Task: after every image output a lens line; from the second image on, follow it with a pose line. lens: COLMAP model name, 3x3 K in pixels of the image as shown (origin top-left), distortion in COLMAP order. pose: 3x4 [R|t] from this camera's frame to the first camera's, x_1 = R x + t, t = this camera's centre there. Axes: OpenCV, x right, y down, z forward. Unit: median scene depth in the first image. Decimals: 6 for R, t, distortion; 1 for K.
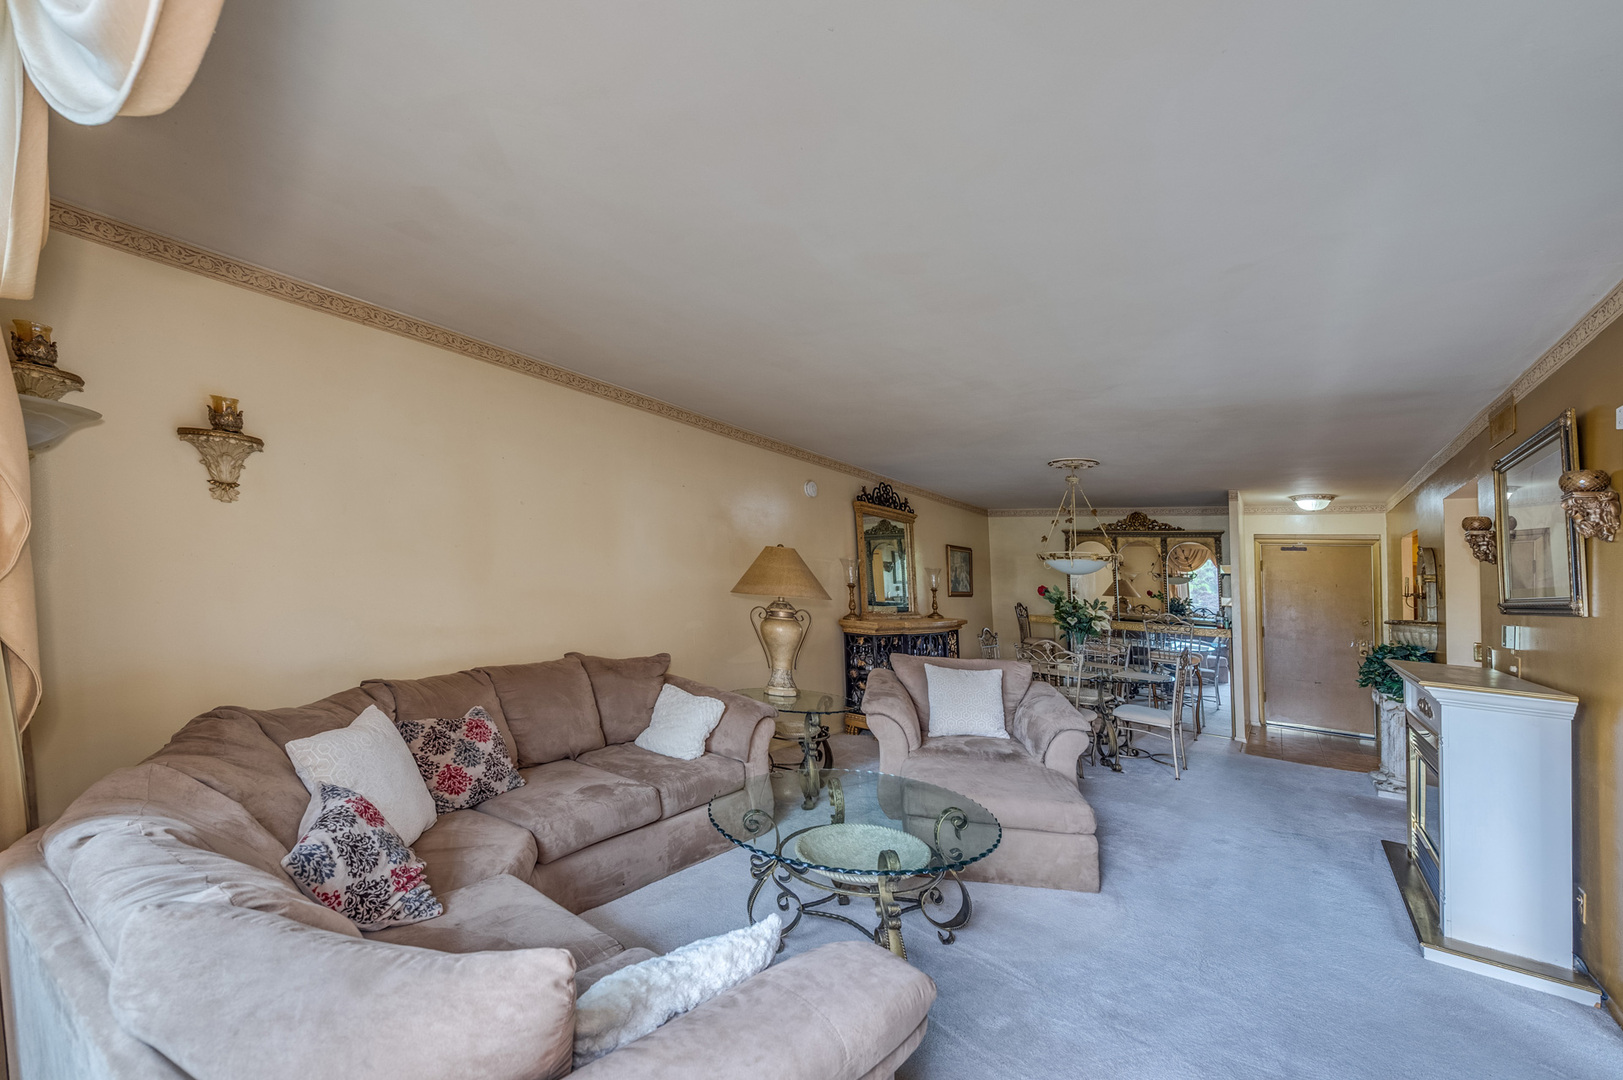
lens RADIAL K [[651.8, 0, 788.1], [0, 651.8, 527.0], [0, 0, 1]] dist [0.000513, -0.000059]
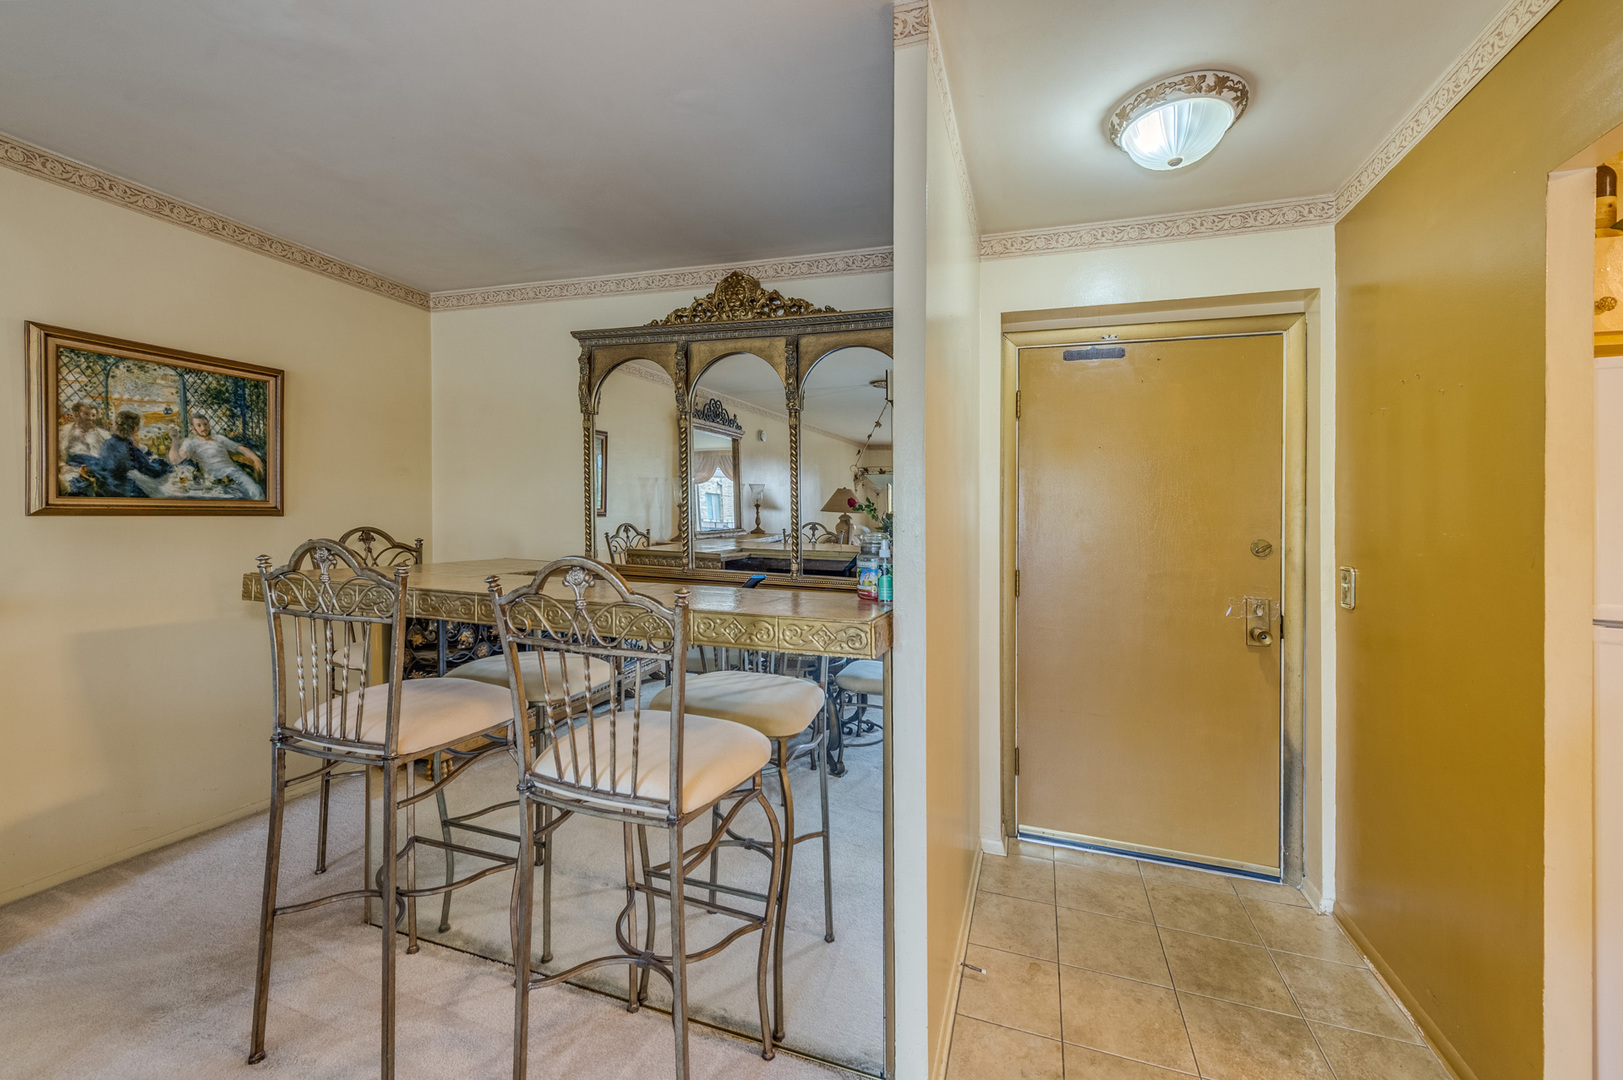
lens RADIAL K [[662.9, 0, 818.0], [0, 662.9, 506.4], [0, 0, 1]] dist [0.001187, 0.000089]
pose [[0.947367, -0.024317, 0.319224, 0.514182], [-0.000908, 0.996903, 0.078631, 0.089847], [-0.320147, -0.074783, 0.944412, 0.699455]]
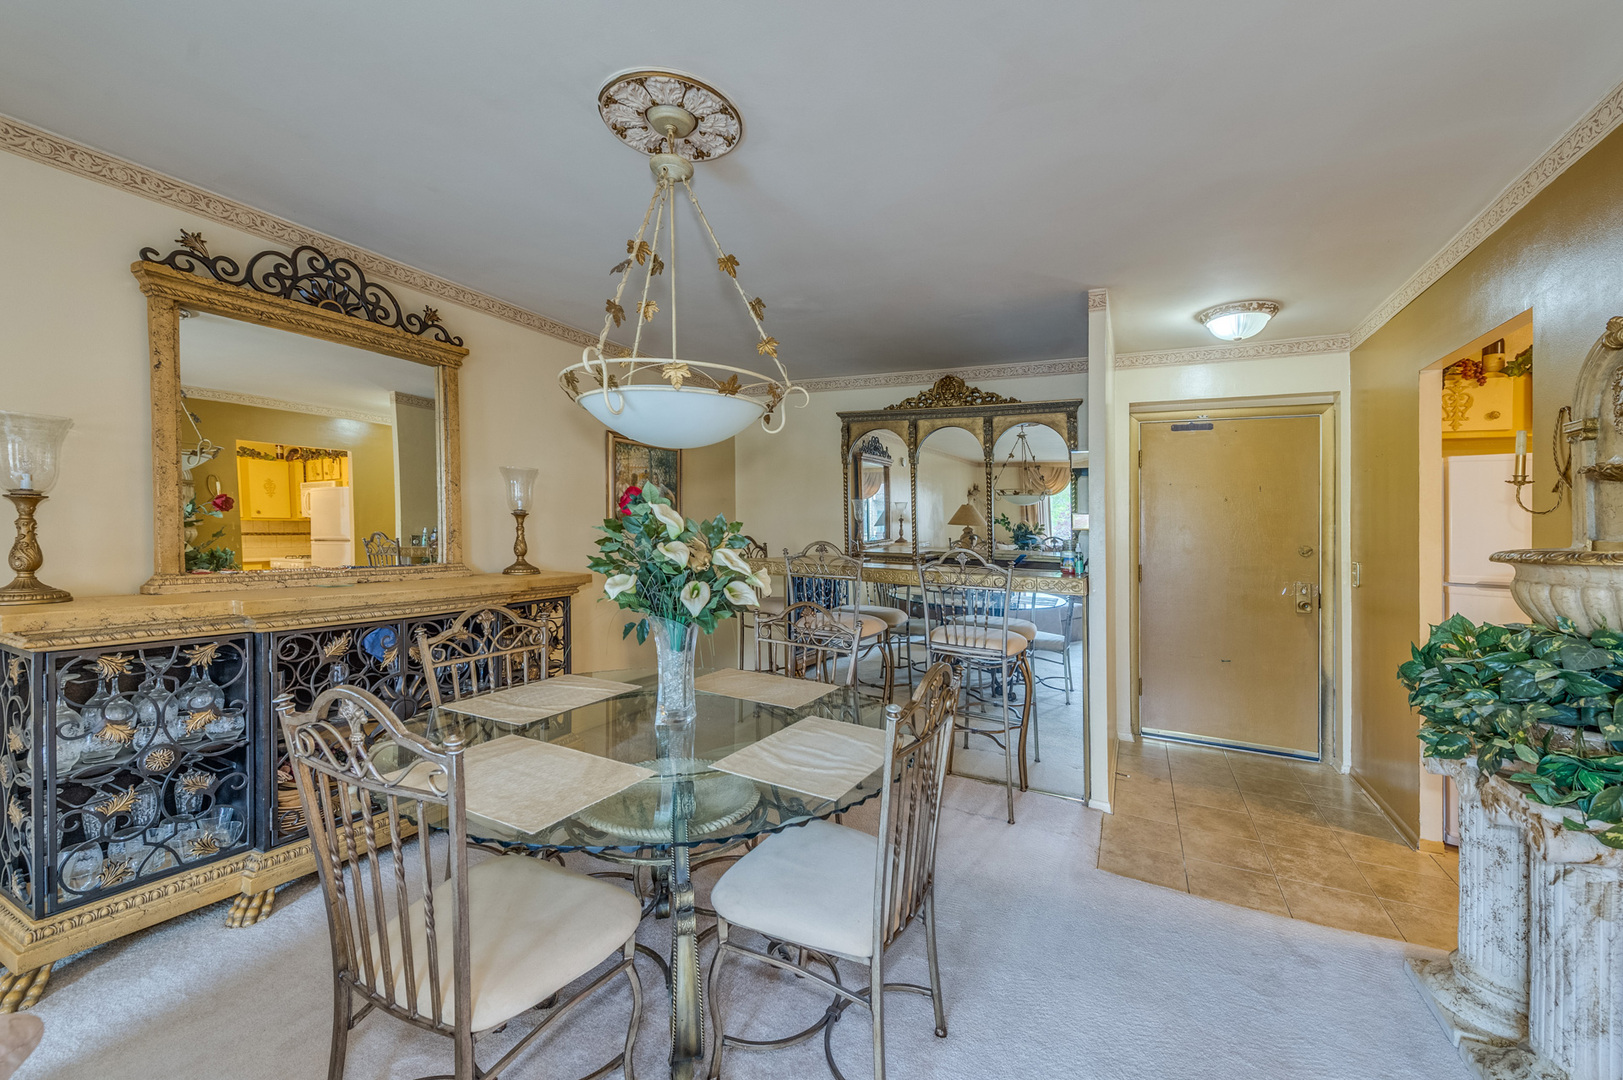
lens RADIAL K [[640.2, 0, 815.2], [0, 640.2, 514.5], [0, 0, 1]] dist [0.001253, -0.000028]
pose [[0.983250, -0.024055, 0.180669, 0.350645], [0.010957, 0.997261, 0.073150, 0.065296], [-0.181933, -0.069945, 0.980820, 0.508120]]
